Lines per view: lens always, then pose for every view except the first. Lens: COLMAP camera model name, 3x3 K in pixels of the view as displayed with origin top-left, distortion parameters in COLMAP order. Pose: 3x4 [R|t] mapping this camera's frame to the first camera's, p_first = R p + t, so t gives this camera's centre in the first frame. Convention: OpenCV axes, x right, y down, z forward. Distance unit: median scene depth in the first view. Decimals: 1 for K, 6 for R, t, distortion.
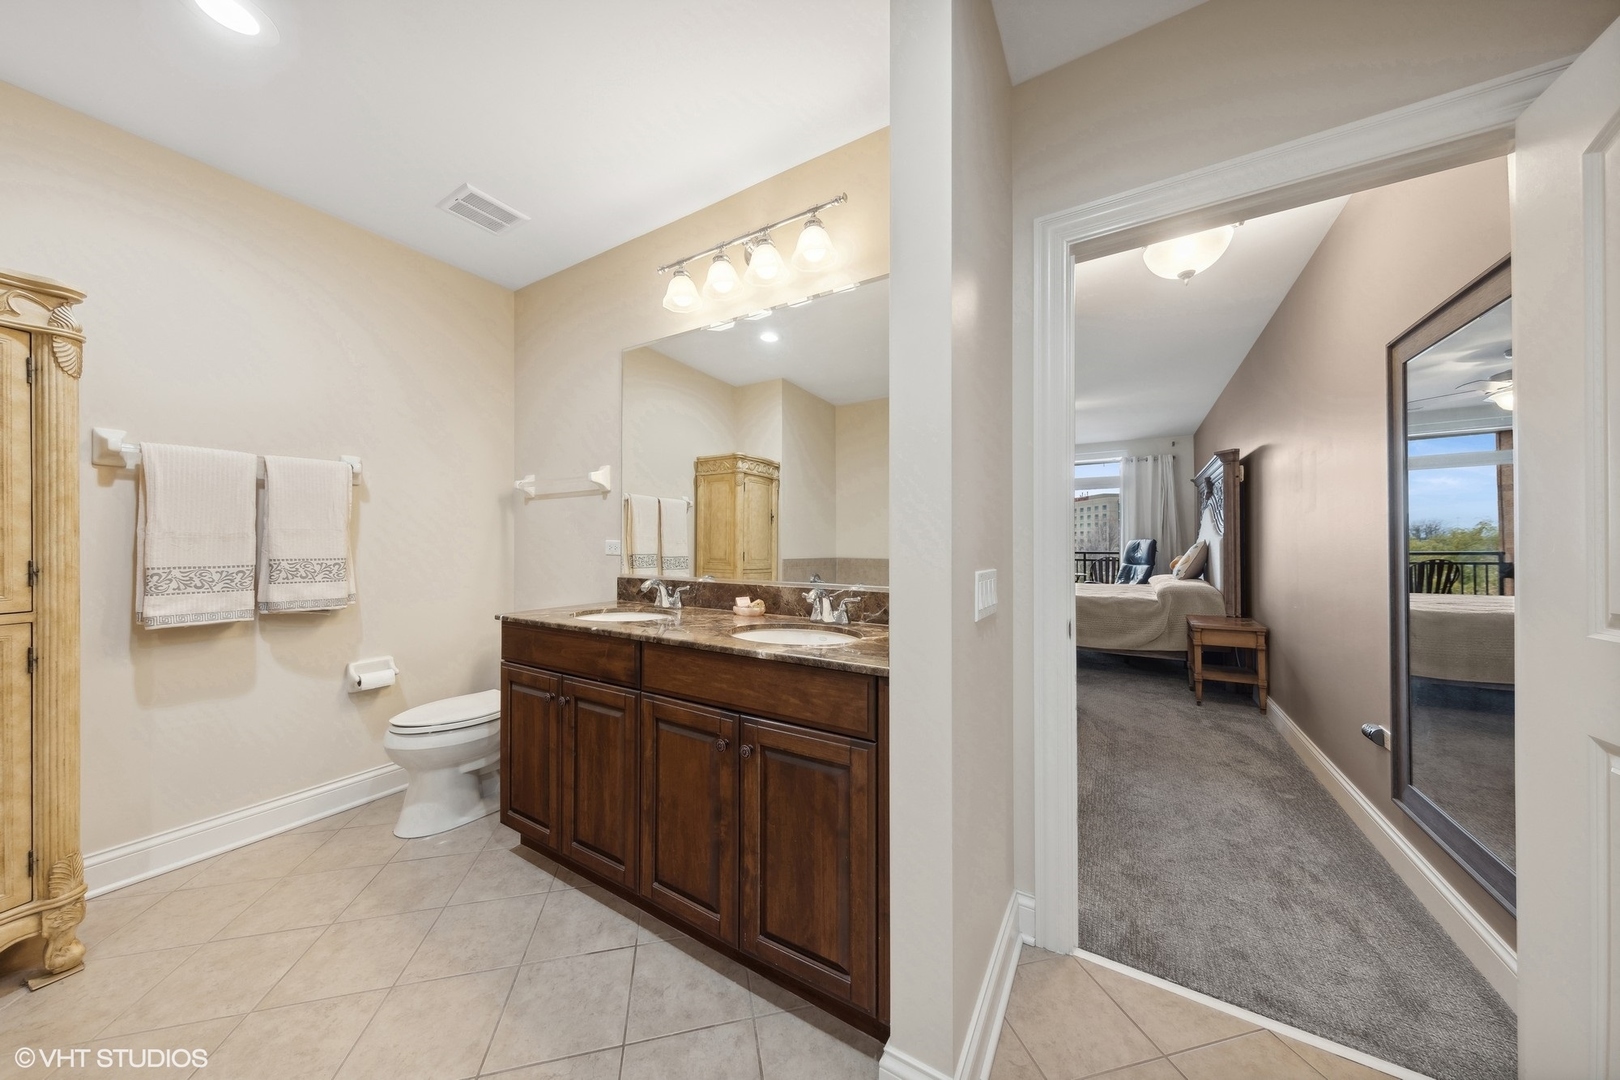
lens RADIAL K [[504.0, 0, 810.0], [0, 504.0, 540.0], [0, 0, 1]] dist [0.000038, 0.000005]
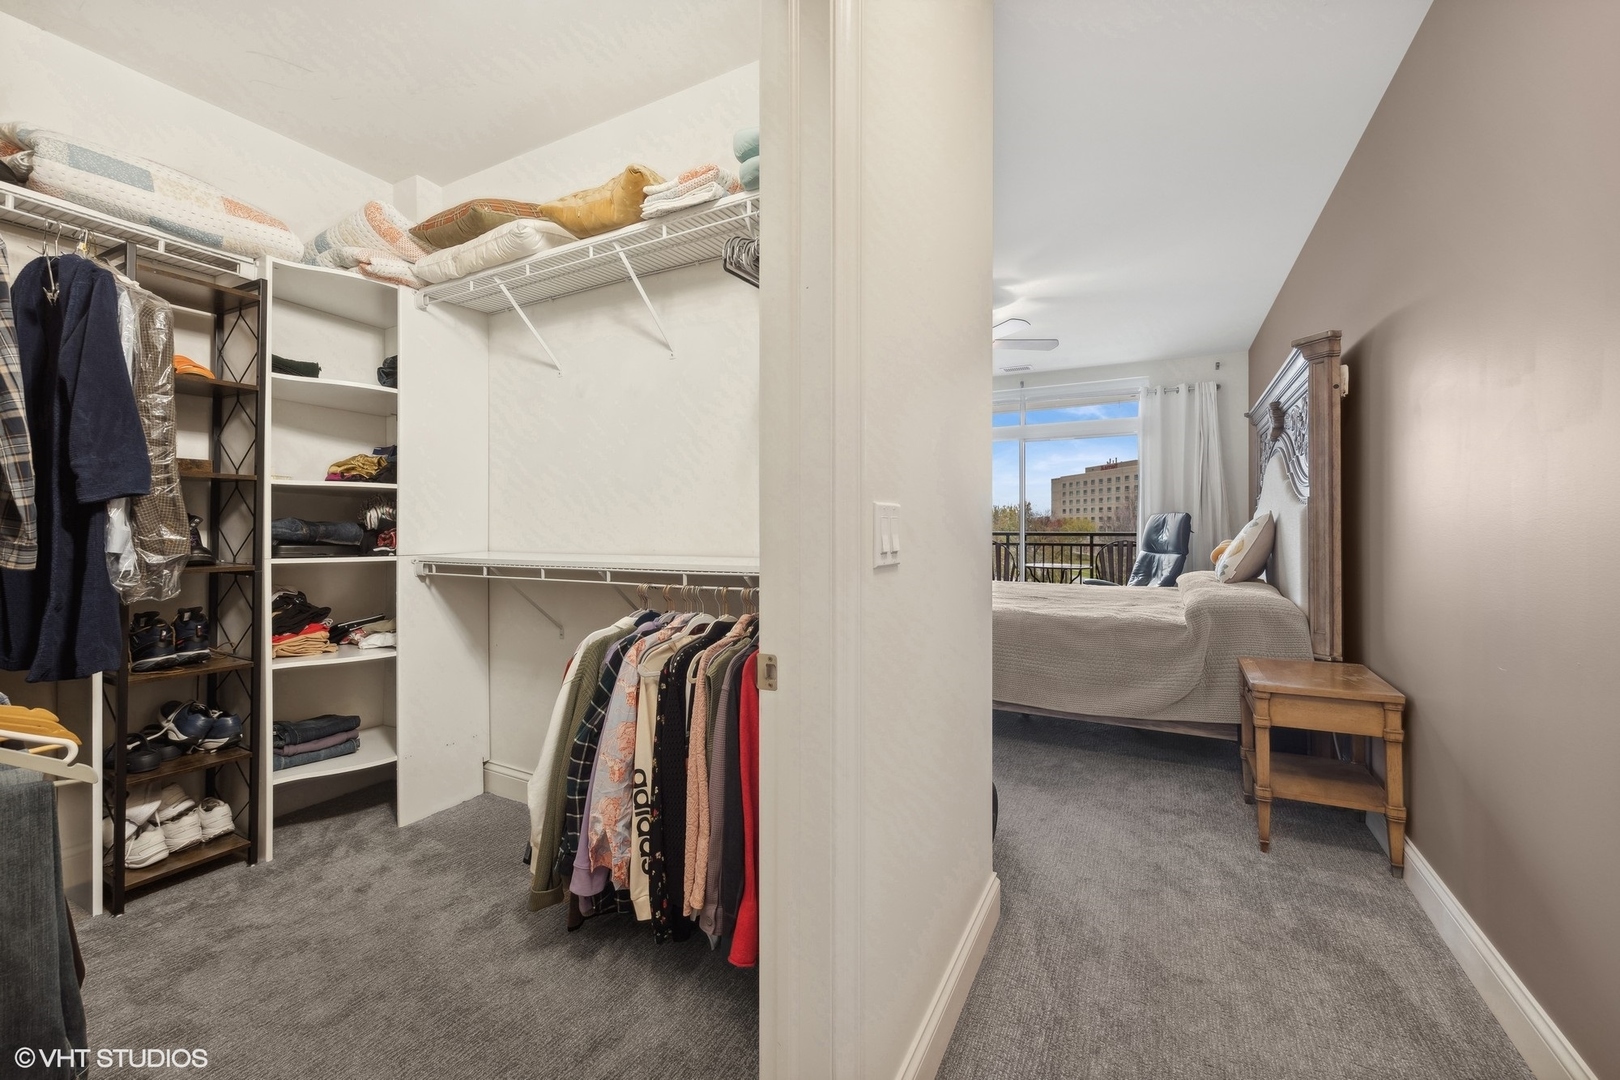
lens RADIAL K [[597.2, 0, 827.8], [0, 597.2, 524.4], [0, 0, 1]] dist [0.000699, 0.000018]
pose [[0.999012, -0.003678, 0.044281, 0.249080], [0.003293, 0.999956, 0.008745, 0.005739], [-0.044311, -0.008590, 0.998981, 0.339920]]
